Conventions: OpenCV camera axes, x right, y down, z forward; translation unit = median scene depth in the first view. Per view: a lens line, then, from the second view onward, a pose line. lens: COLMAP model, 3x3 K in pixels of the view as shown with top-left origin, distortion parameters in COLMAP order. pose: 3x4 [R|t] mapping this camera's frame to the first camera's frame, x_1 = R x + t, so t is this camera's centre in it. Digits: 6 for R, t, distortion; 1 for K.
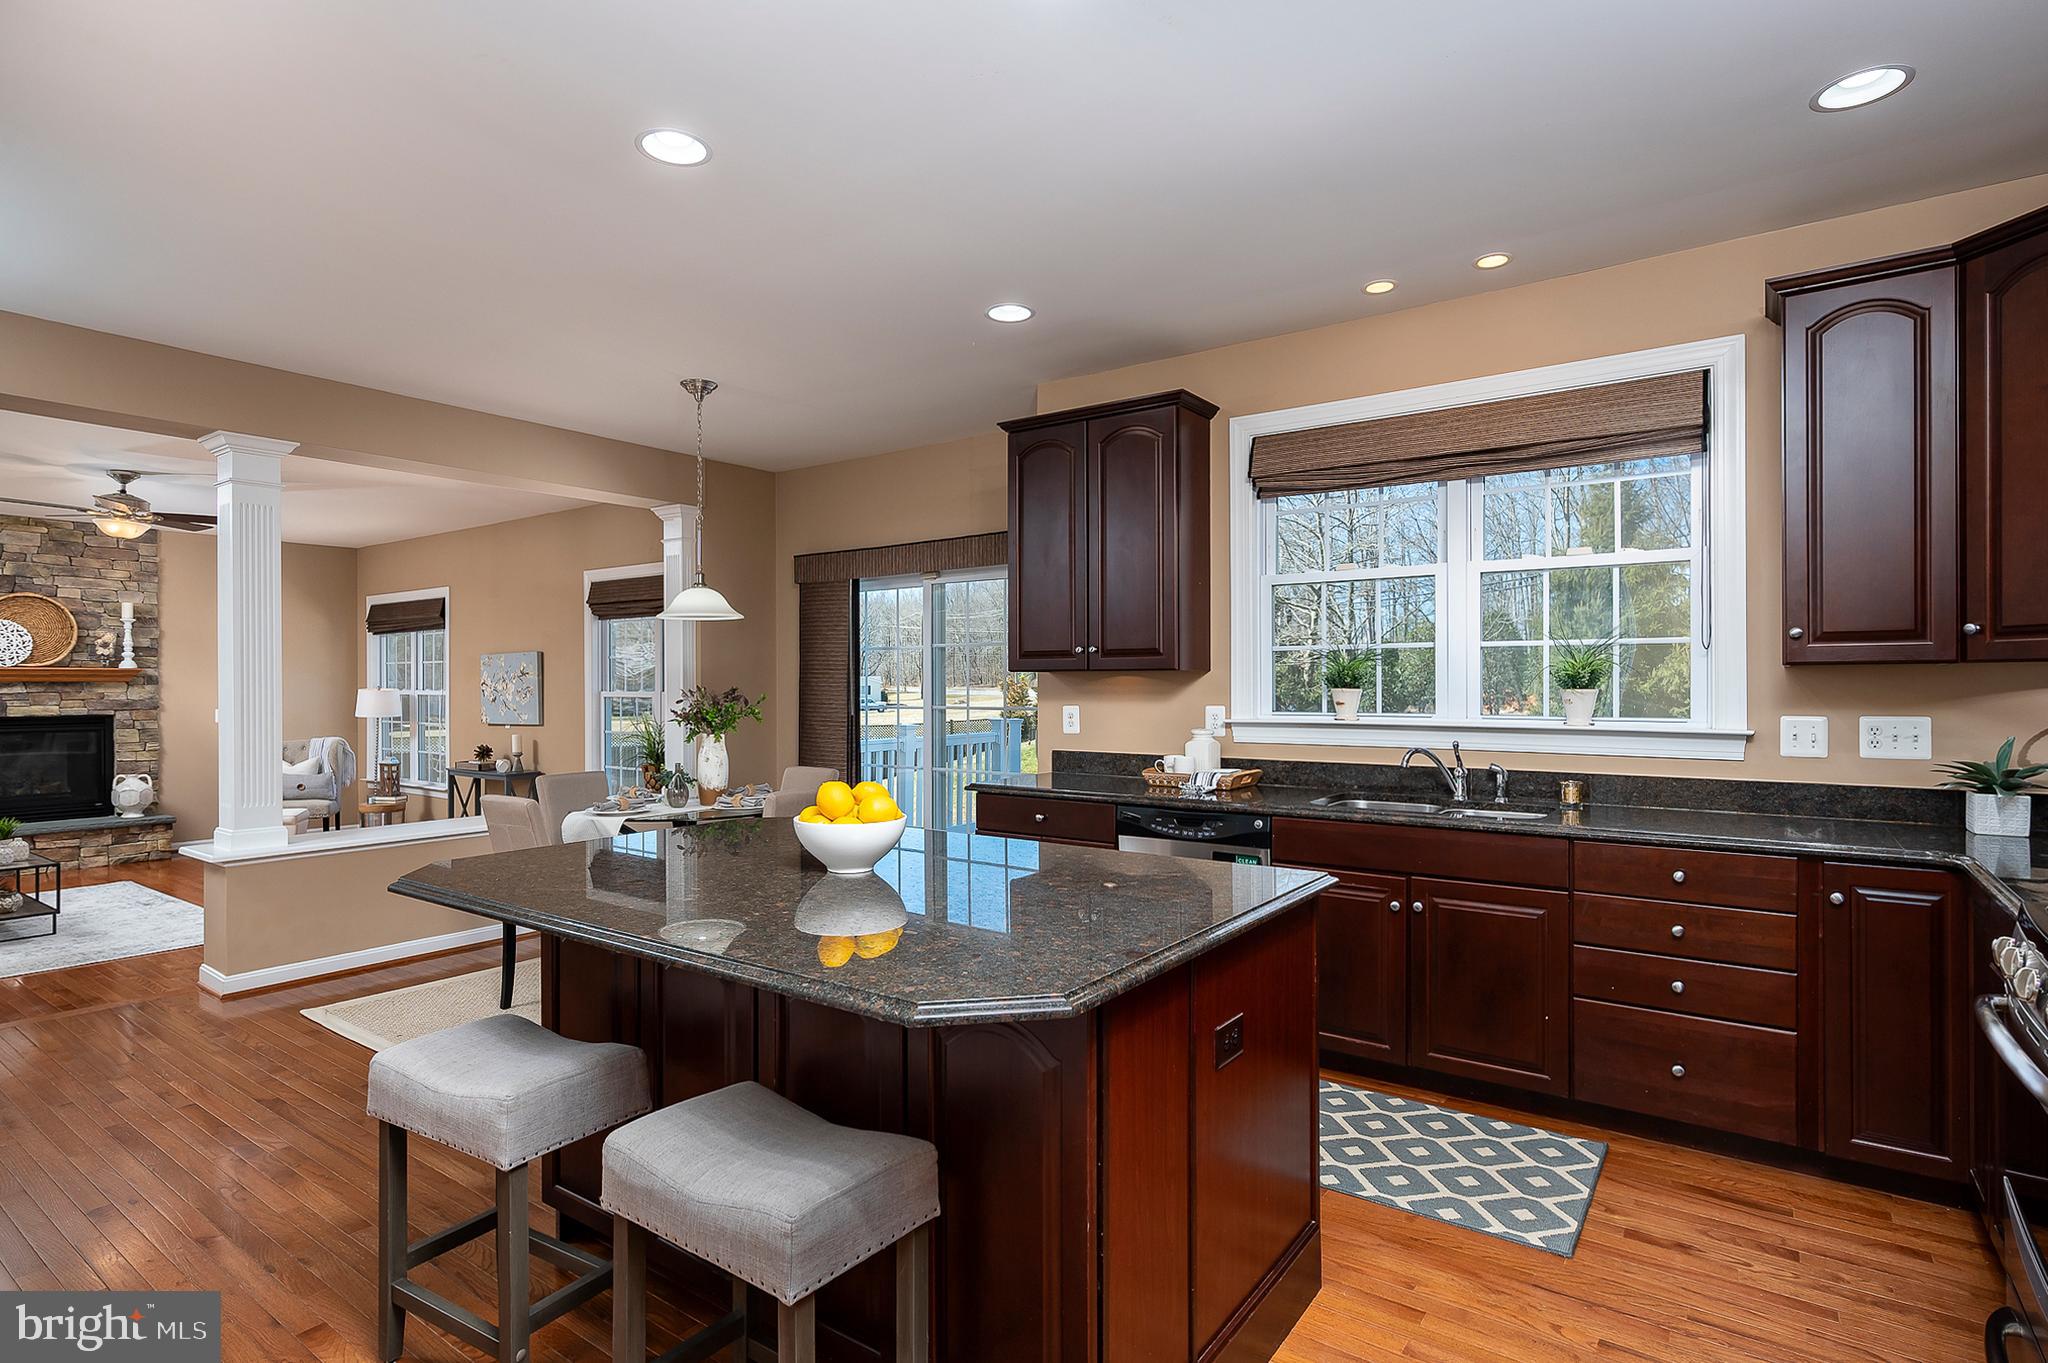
lens RADIAL K [[992.6, 0, 1031.2], [0, 992.6, 679.6], [0, 0, 1]] dist [-0.015739, -0.000662]
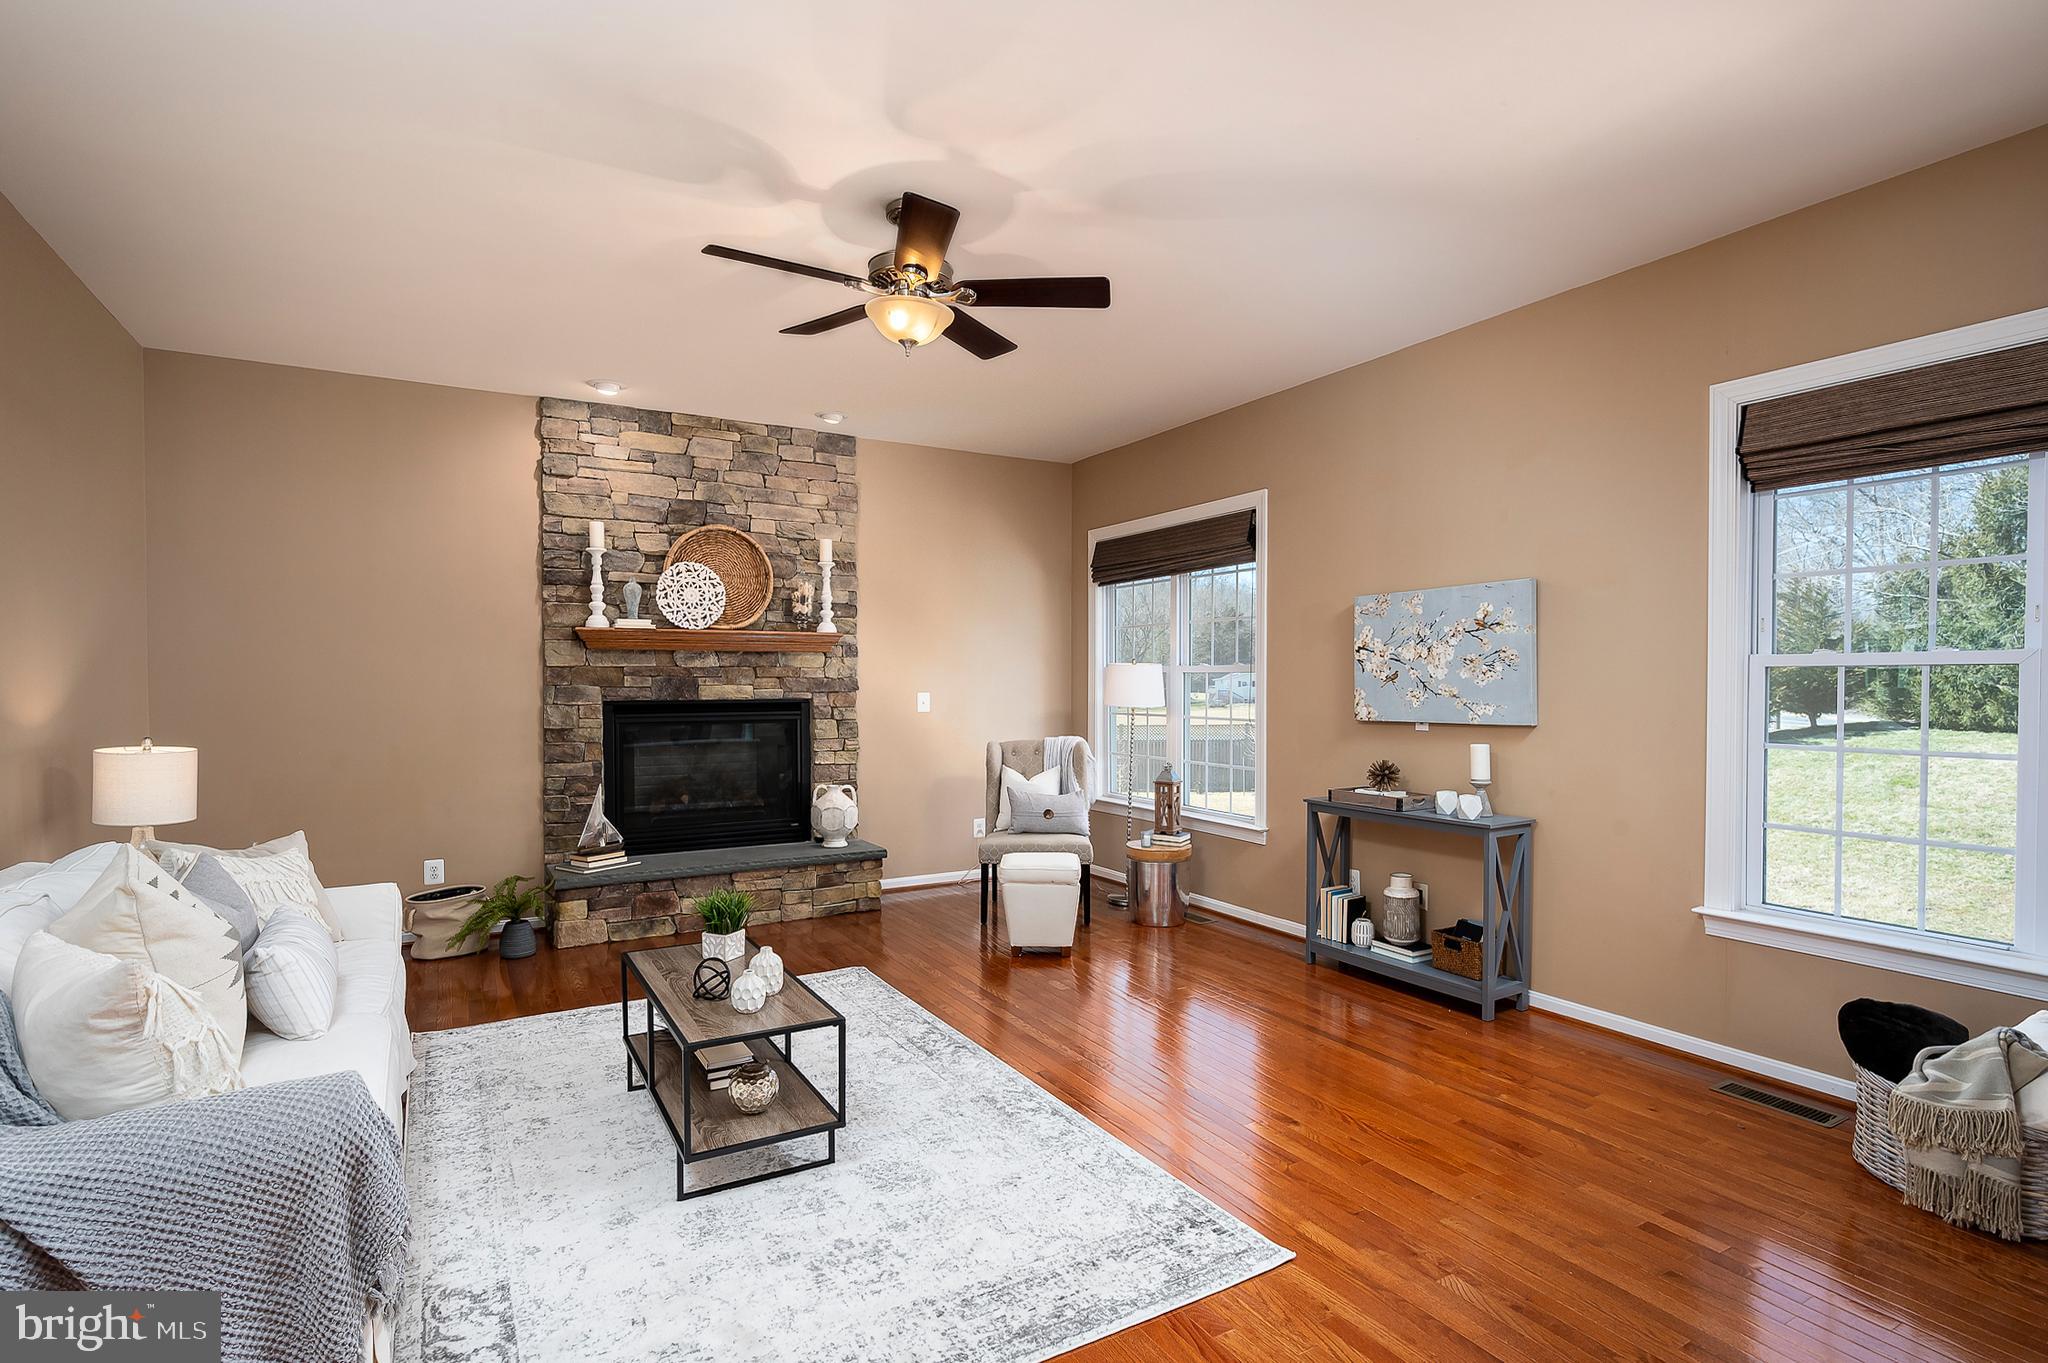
lens RADIAL K [[992.6, 0, 1023.6], [0, 992.6, 693.0], [0, 0, 1]] dist [-0.015739, -0.000662]
pose [[0.899922, 0.006918, -0.435997, -0.492406], [0.001033, 0.999838, 0.017996, 0.019062], [0.436051, -0.016645, 0.899768, 0.426214]]
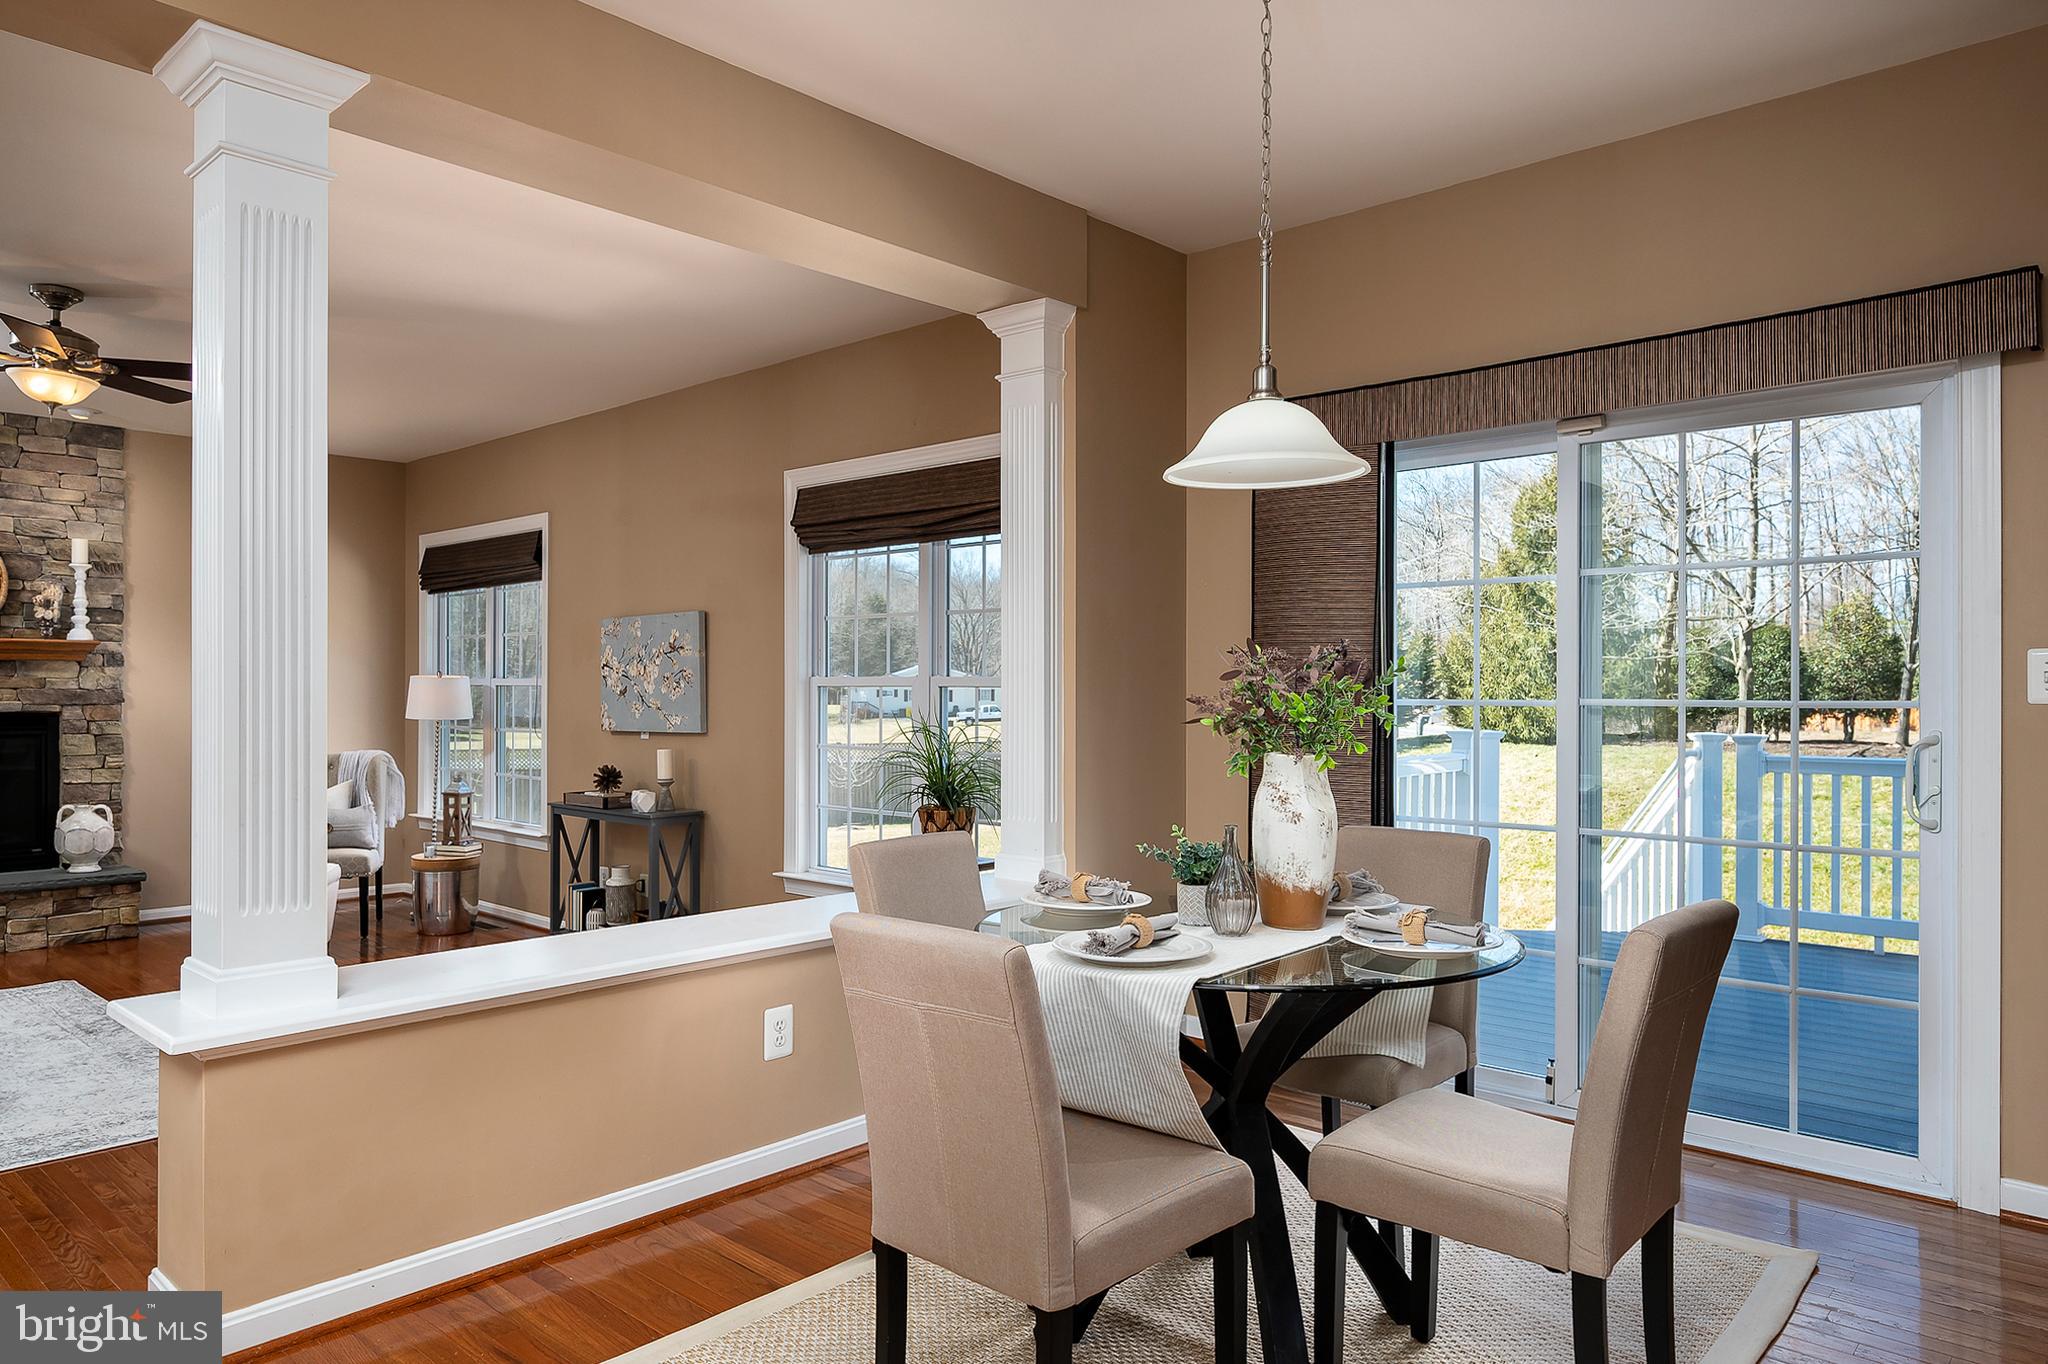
lens RADIAL K [[1298.1, 0, 1026.1], [0, 1298.1, 676.5], [0, 0, 1]] dist [-0.008599, -0.002306]
pose [[0.991305, 0.004112, -0.131523, -0.192799], [-0.004713, 0.999980, -0.004257, 0.013199], [0.131503, 0.004840, 0.991304, 0.239084]]
